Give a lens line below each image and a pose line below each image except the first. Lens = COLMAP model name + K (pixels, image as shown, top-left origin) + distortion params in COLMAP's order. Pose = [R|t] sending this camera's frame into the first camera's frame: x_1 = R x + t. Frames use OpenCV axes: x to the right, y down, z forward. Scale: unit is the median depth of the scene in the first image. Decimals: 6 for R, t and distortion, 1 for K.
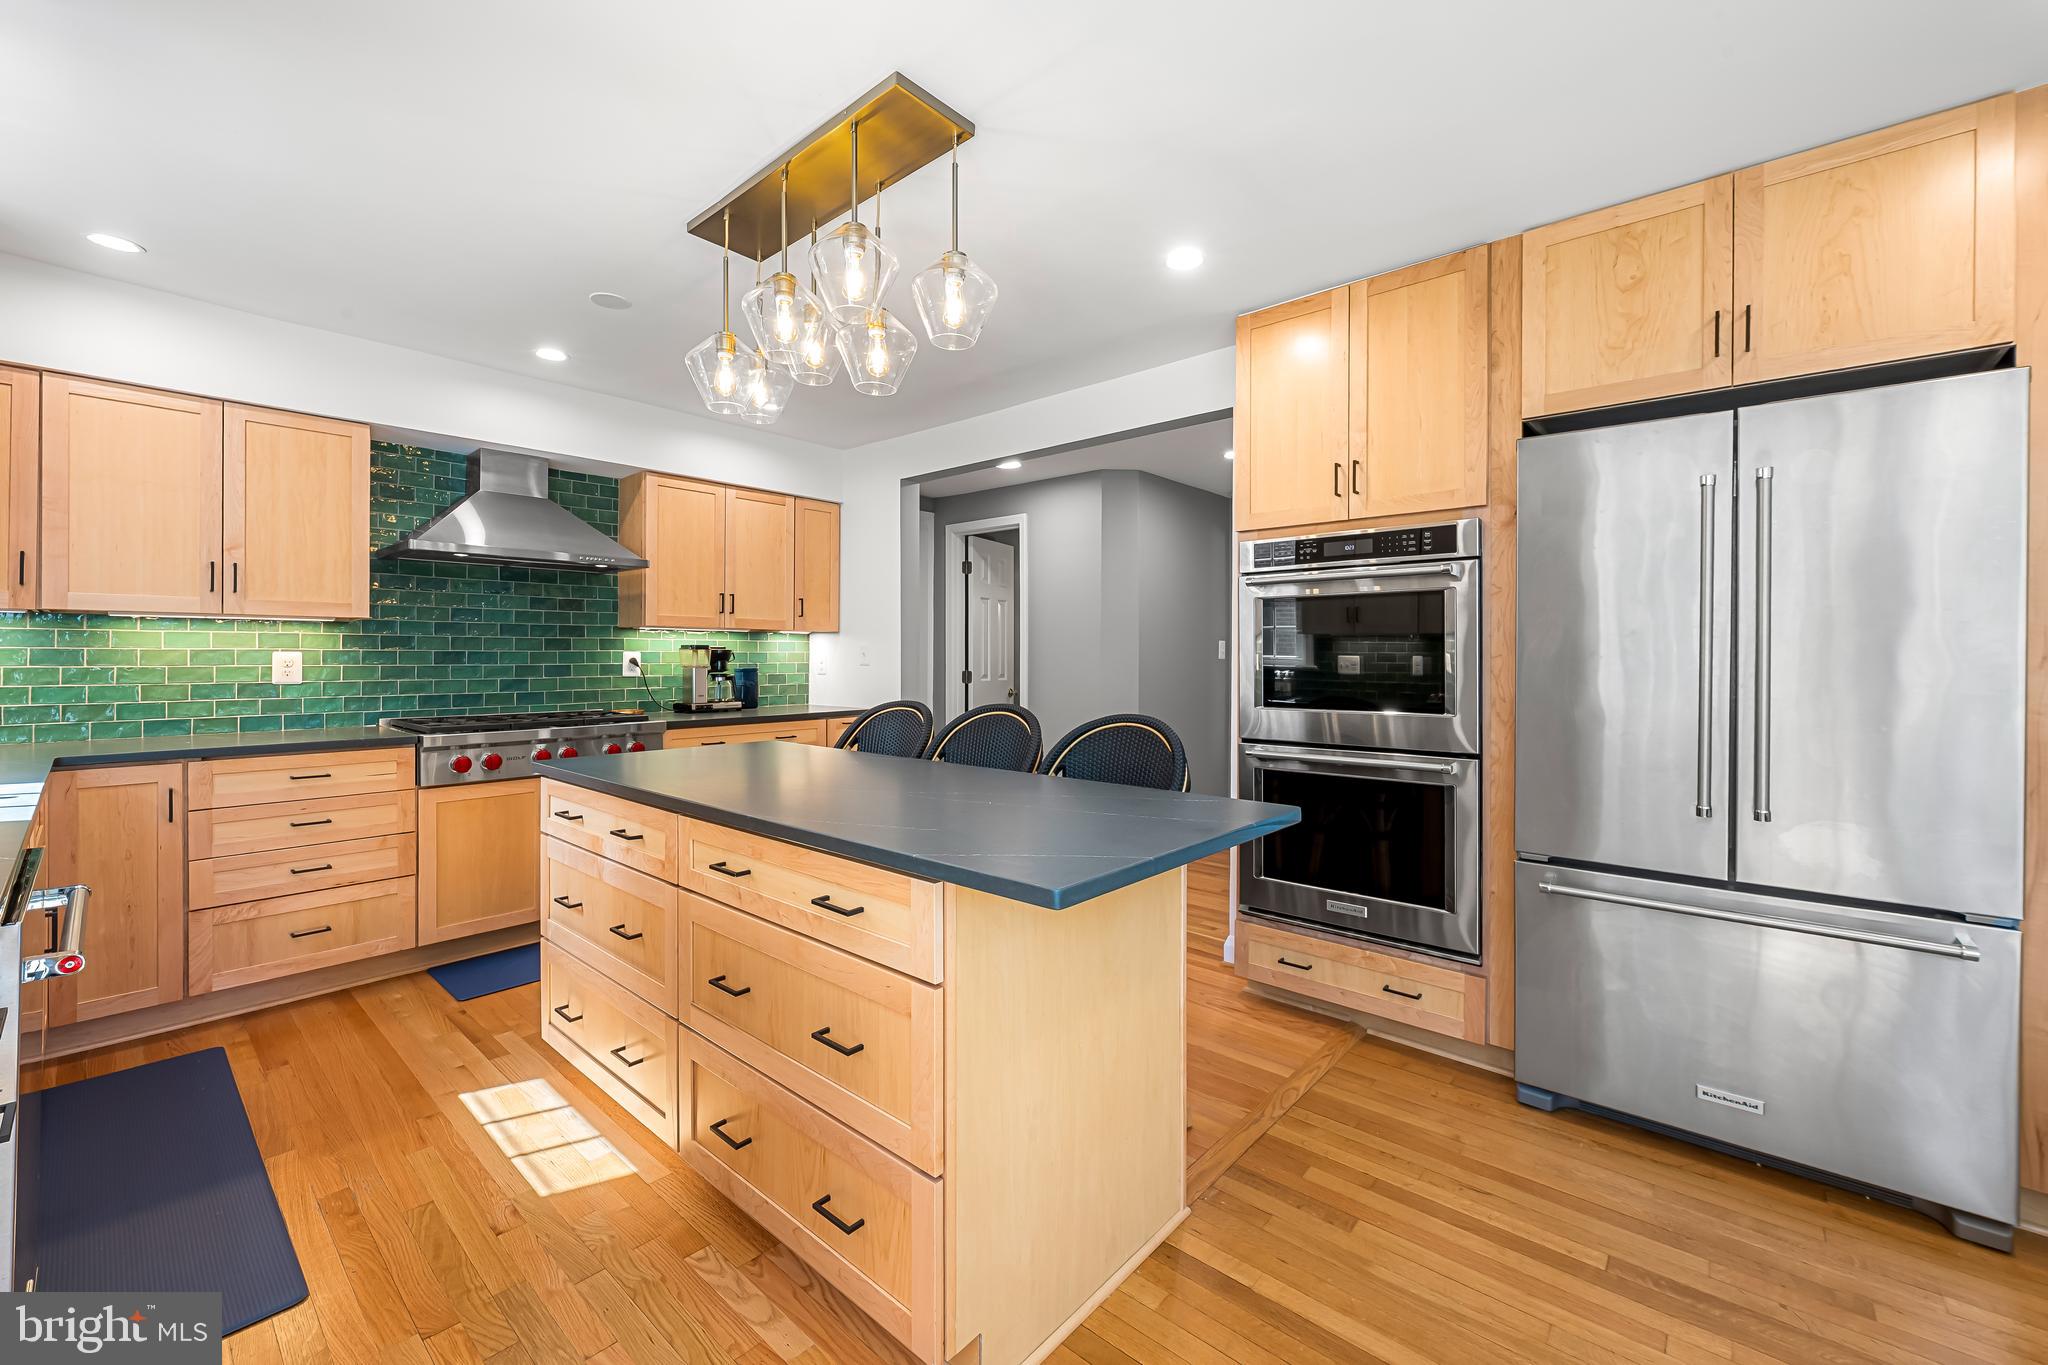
lens RADIAL K [[823.4, 0, 1033.8], [0, 823.4, 664.0], [0, 0, 1]] dist [-0.010355, 0.001045]
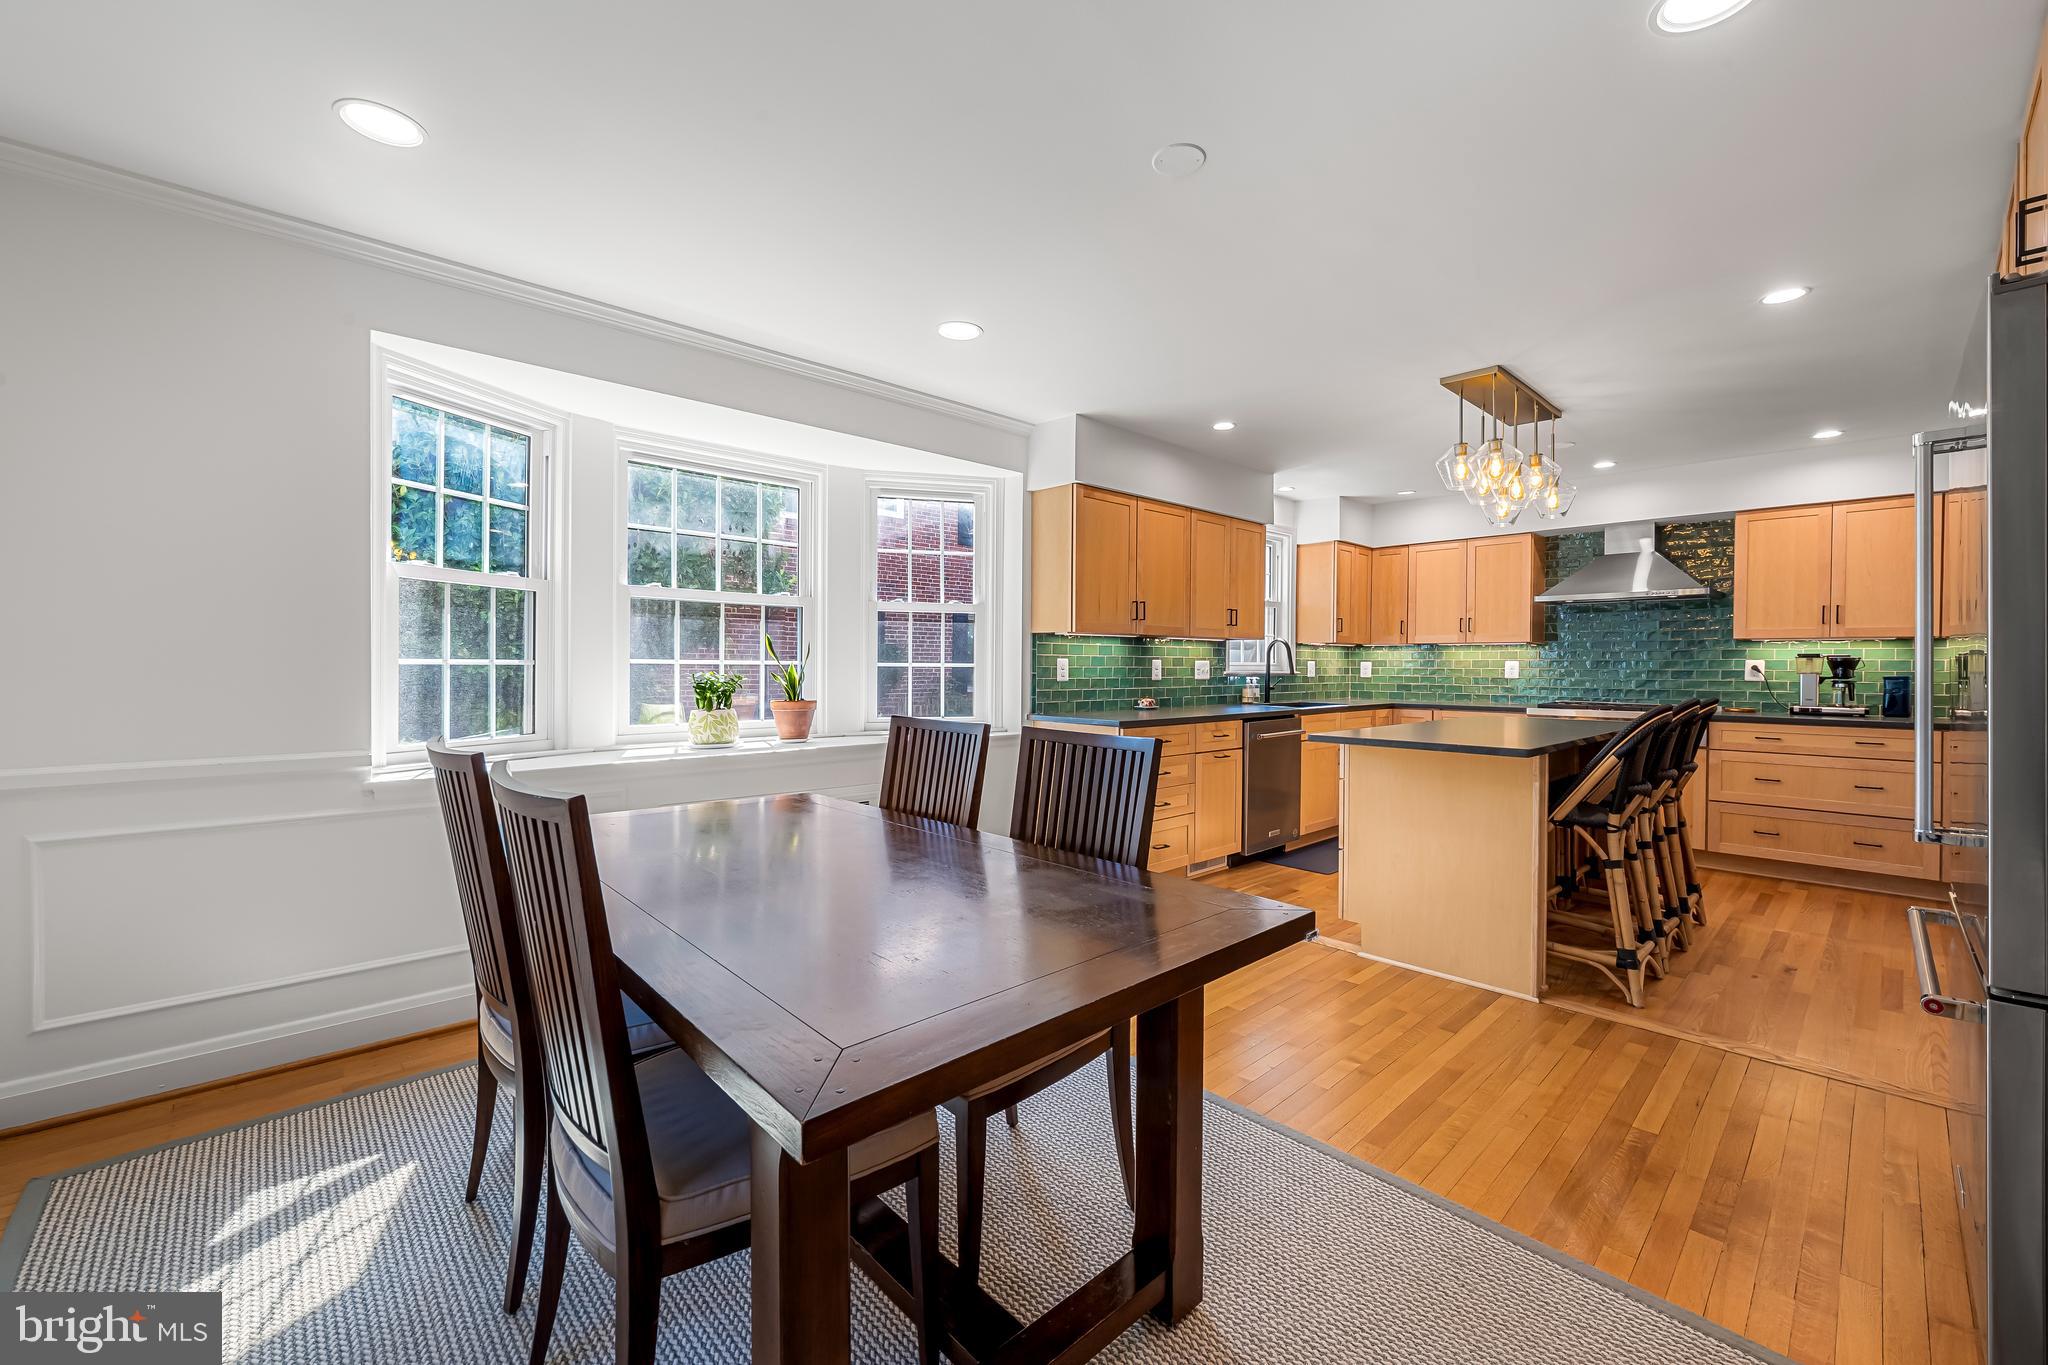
lens RADIAL K [[823.4, 0, 989.1], [0, 823.4, 664.0], [0, 0, 1]] dist [-0.010355, 0.001045]
pose [[-0.134252, -0.002553, -0.990944, 0.985283], [-0.014359, 0.999897, -0.000630, 0.008776], [0.990843, 0.014145, -0.134274, 0.067411]]
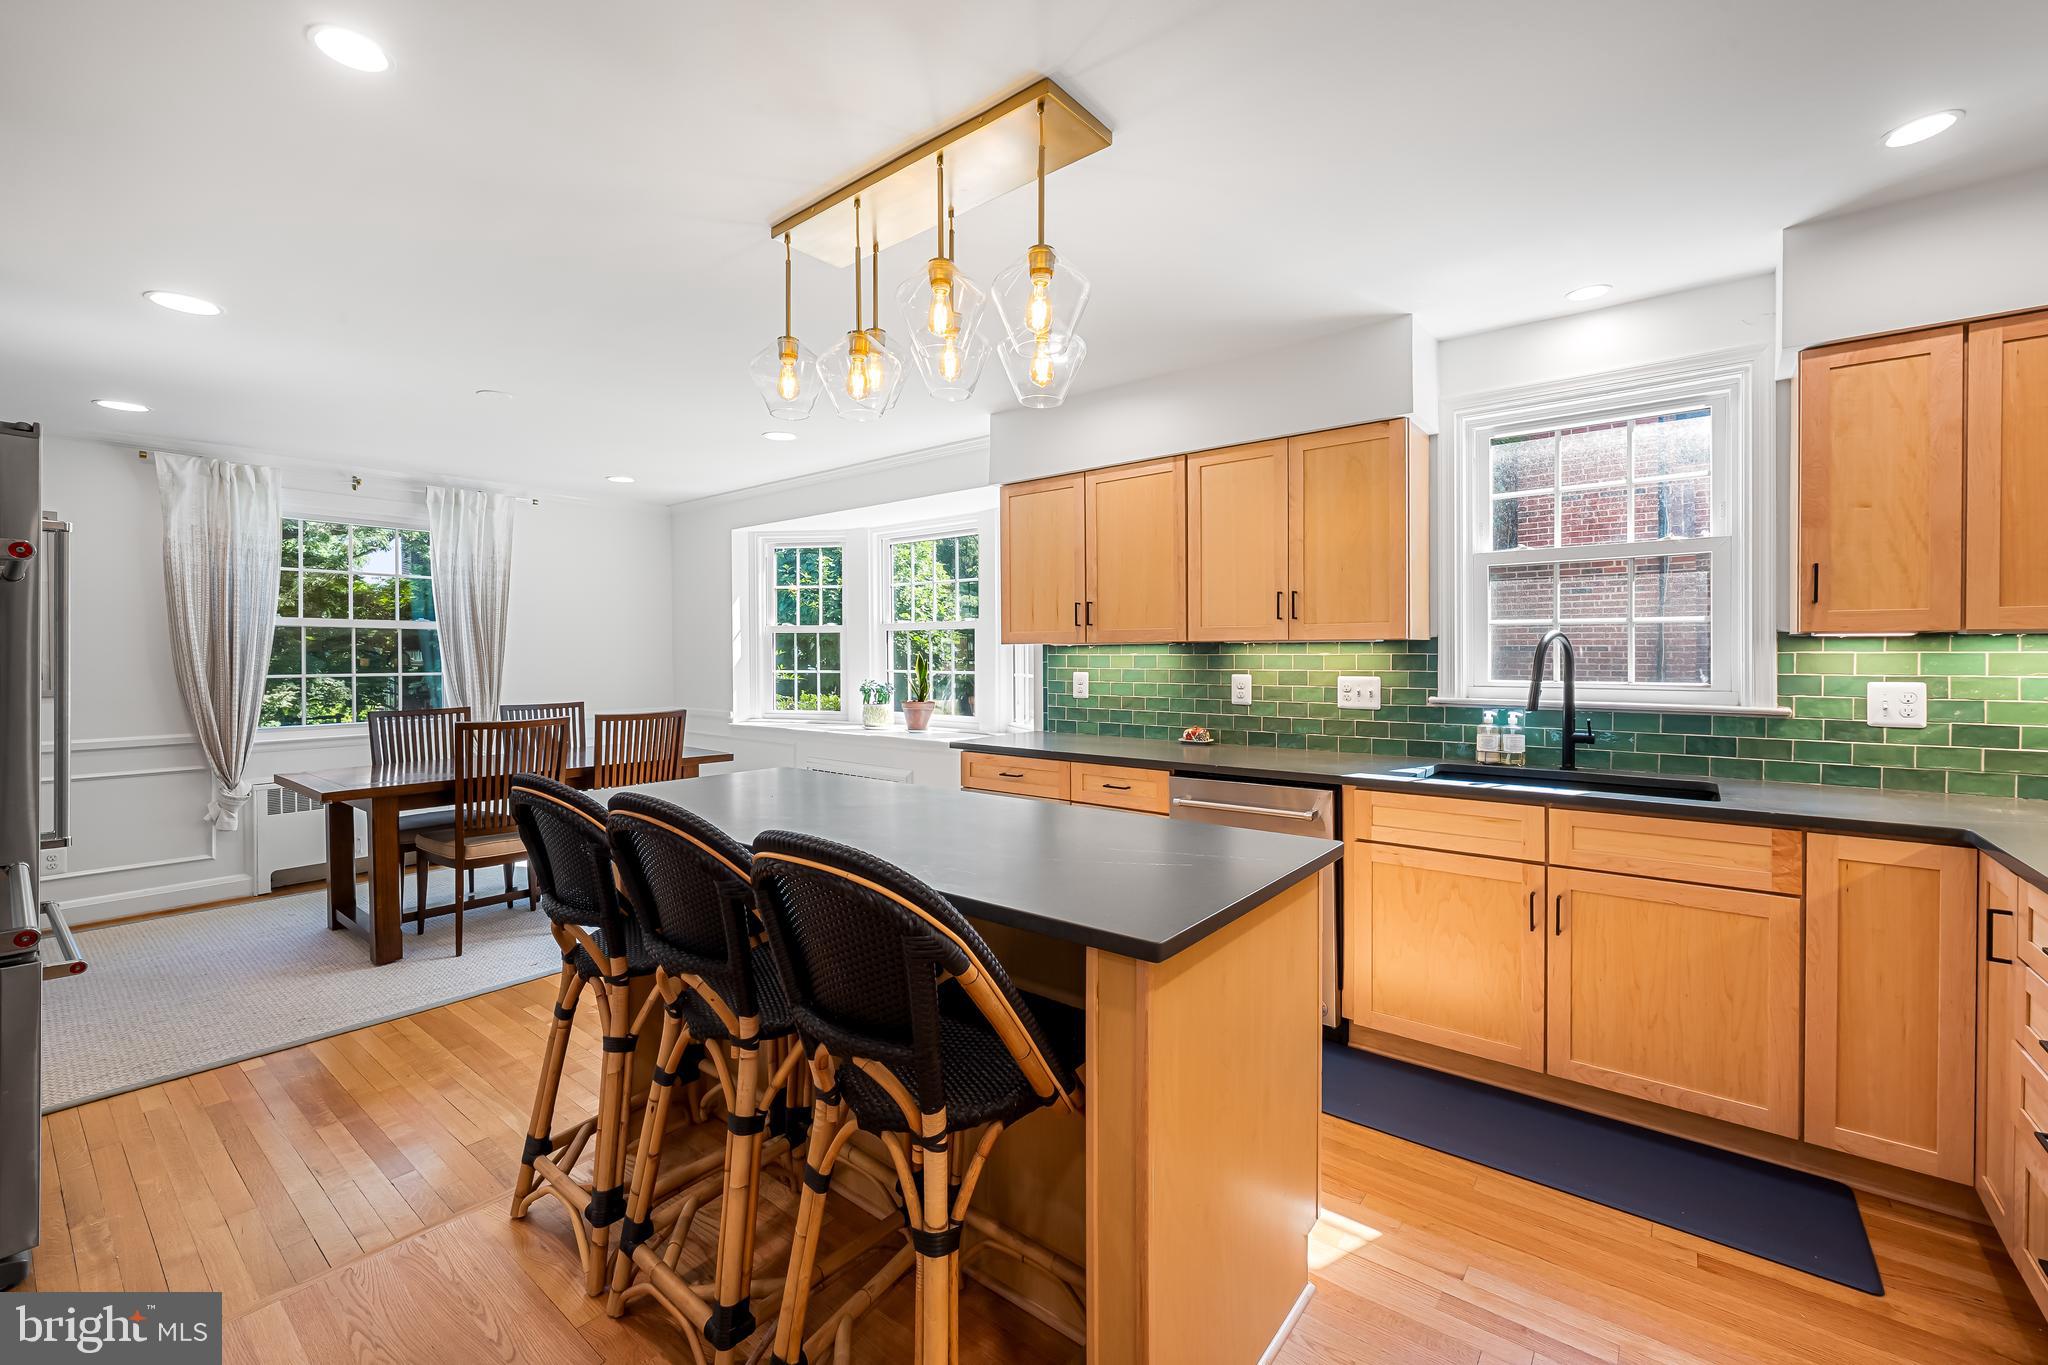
lens RADIAL K [[823.4, 0, 1037.2], [0, 823.4, 657.9], [0, 0, 1]] dist [-0.010355, 0.001045]
pose [[-0.999295, -0.001499, -0.037504, -0.207301], [-0.001868, 0.999950, 0.009813, -0.032904], [0.037487, 0.009876, -0.999248, 1.143453]]
